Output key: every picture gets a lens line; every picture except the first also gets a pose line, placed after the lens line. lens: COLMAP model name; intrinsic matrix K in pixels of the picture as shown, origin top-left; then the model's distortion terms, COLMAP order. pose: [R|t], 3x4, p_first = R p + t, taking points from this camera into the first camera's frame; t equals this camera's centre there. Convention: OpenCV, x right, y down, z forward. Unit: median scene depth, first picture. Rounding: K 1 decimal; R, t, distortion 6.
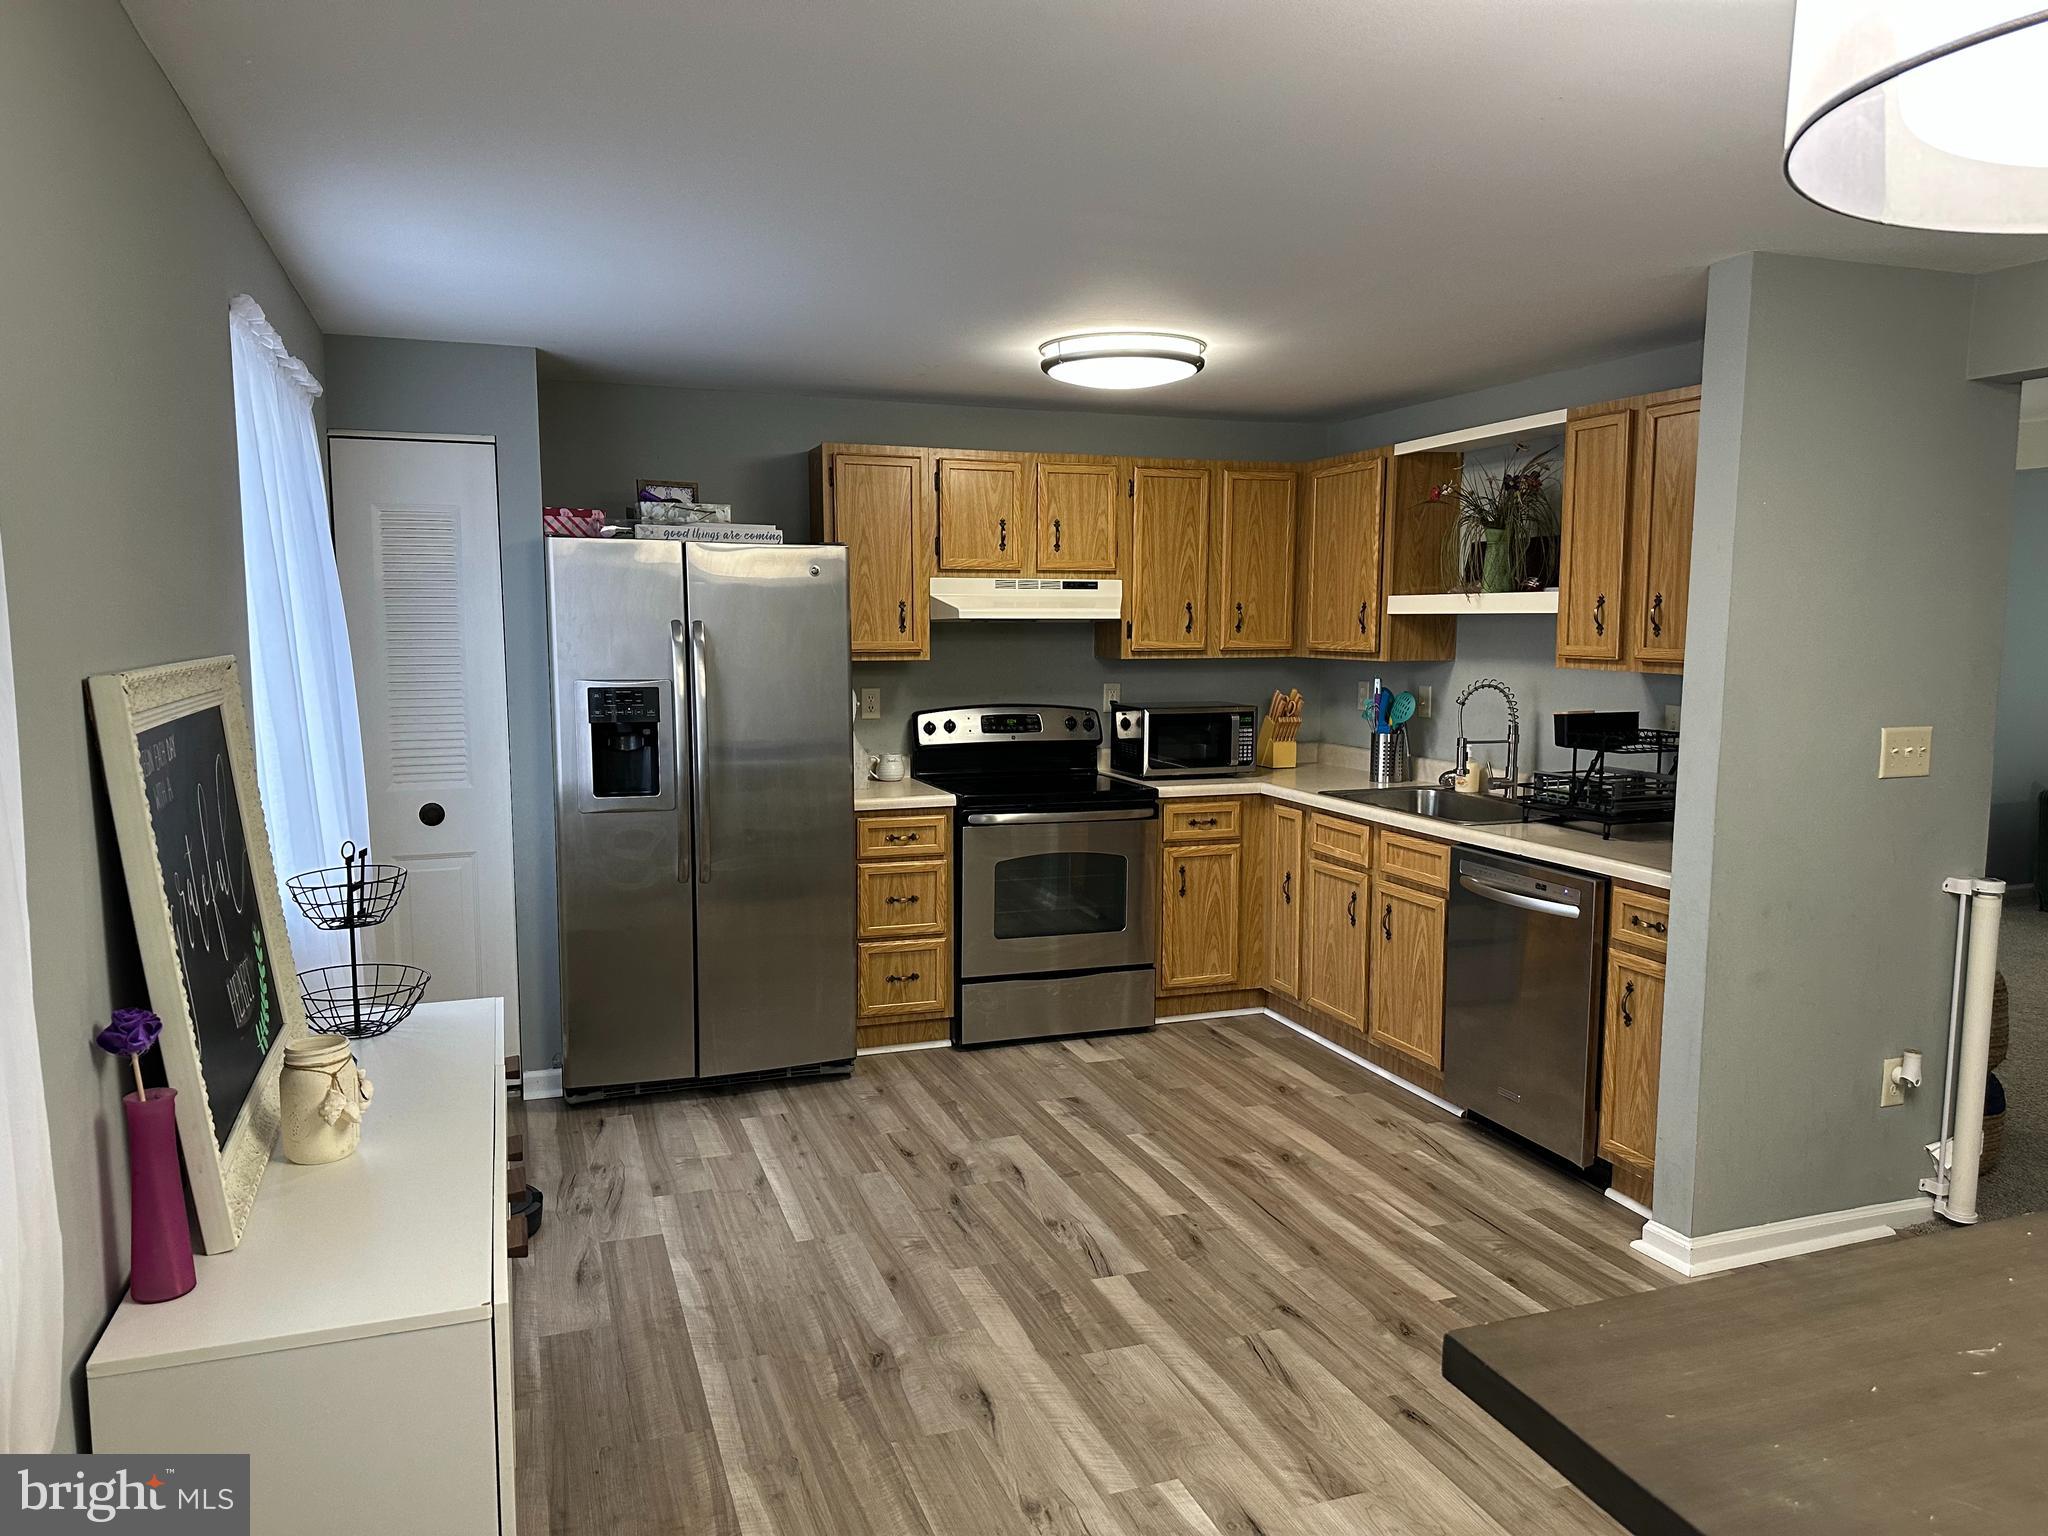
lens RADIAL K [[1445.0, 0, 1030.3], [0, 1445.0, 785.9], [0, 0, 1]] dist [0.199032, -0.349422]
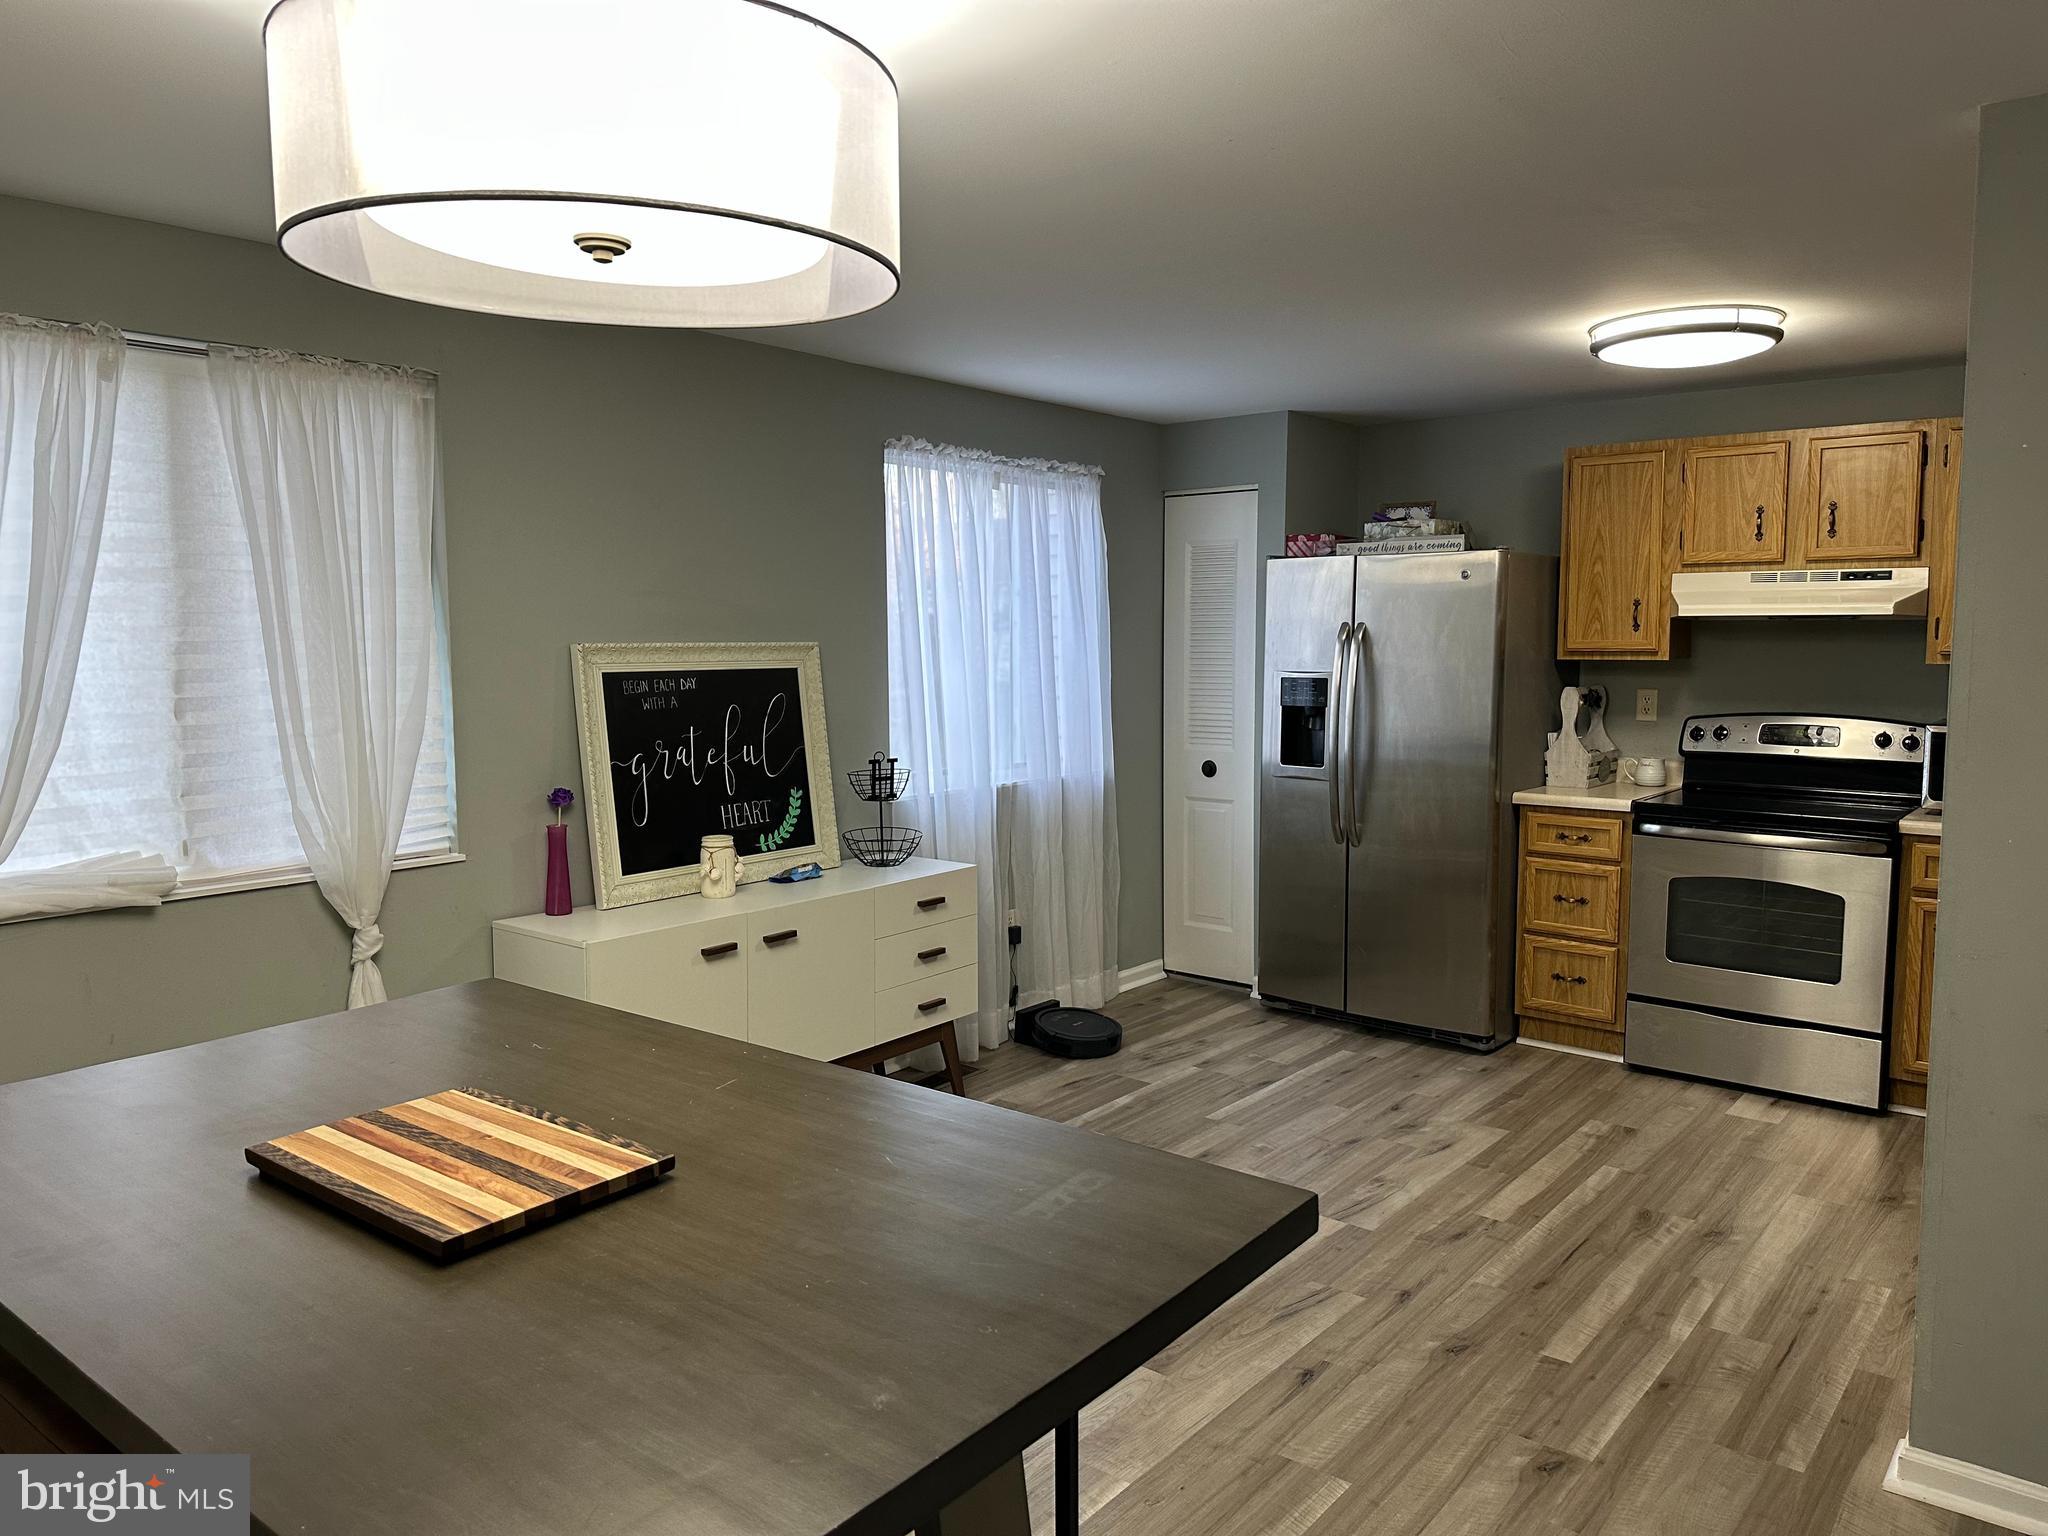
lens RADIAL K [[1445.0, 0, 1030.3], [0, 1445.0, 785.9], [0, 0, 1]] dist [0.199032, -0.349422]
pose [[0.508289, 0.089197, -0.856555, 0.630665], [-0.098567, 0.994111, 0.045031, -0.008795], [0.855527, 0.061539, 0.514087, 0.170796]]
